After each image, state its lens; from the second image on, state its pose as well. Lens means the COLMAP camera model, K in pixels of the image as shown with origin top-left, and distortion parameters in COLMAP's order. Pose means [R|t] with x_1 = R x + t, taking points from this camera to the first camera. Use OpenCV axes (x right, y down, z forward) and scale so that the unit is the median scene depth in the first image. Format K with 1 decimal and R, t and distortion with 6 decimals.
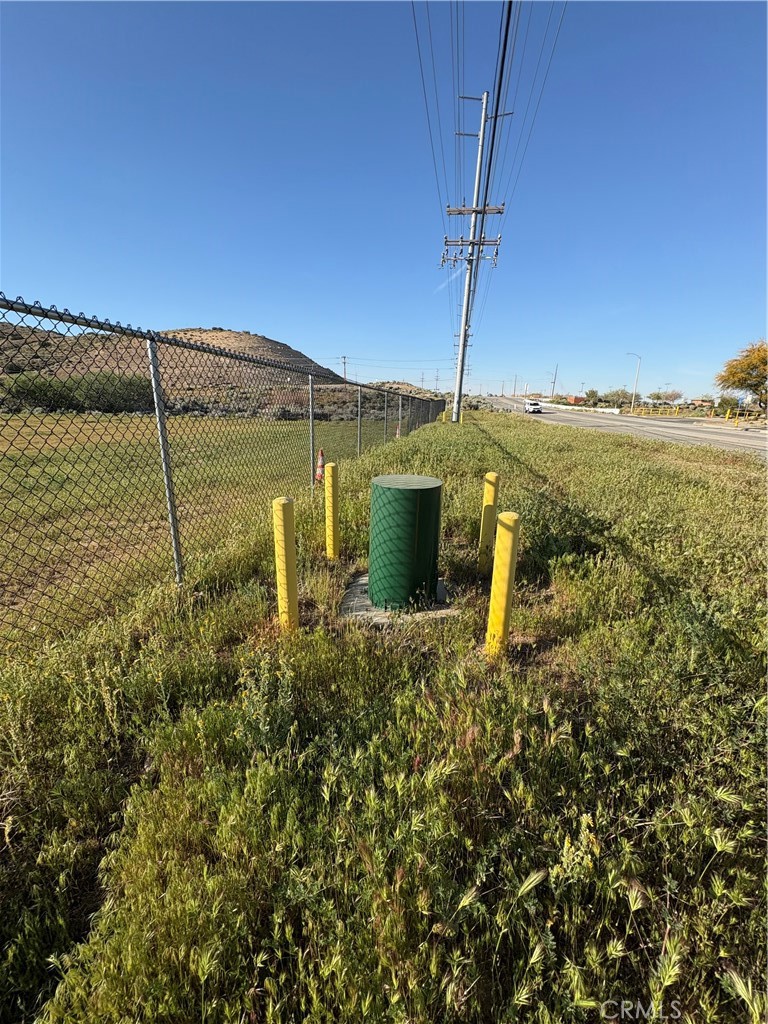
lens RADIAL K [[408.1, 0, 384.0], [0, 408.1, 512.0], [0, 0, 1]] dist [-0.000301, -0.000175]
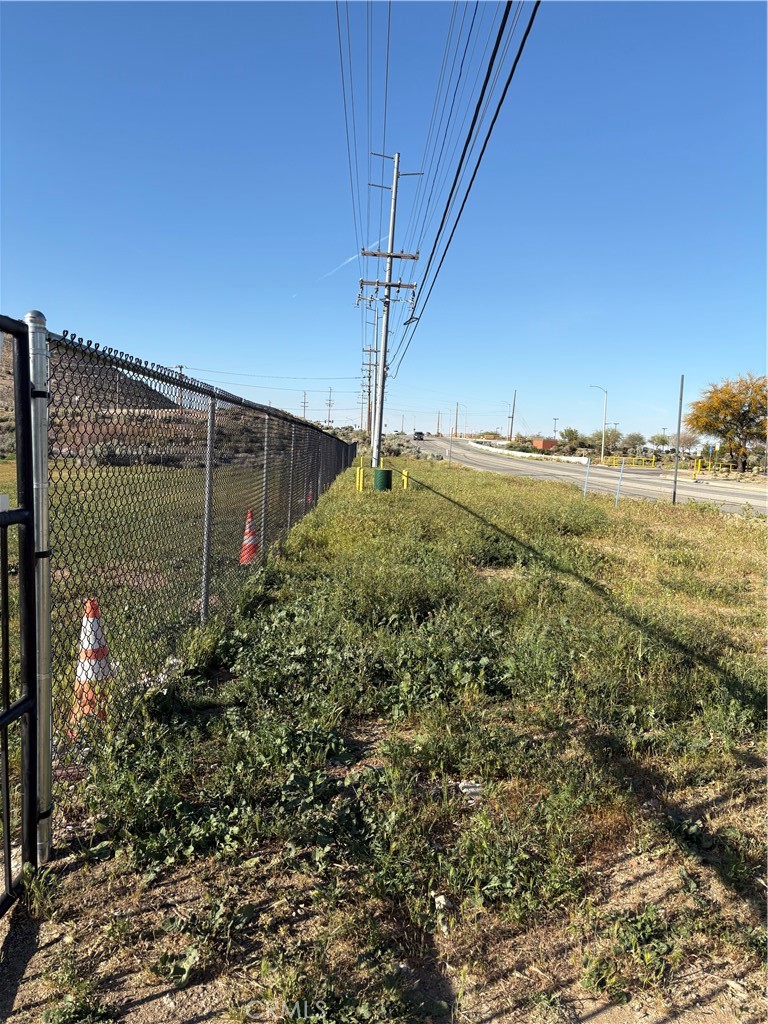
lens RADIAL K [[783.7, 0, 384.0], [0, 783.7, 512.0], [0, 0, 1]] dist [0.115853, 0.000919]
pose [[0.979975, 0.003336, 0.199093, -0.044690], [0.030912, 0.985189, -0.168664, 0.049527], [-0.196707, 0.171441, 0.965357, -0.194177]]
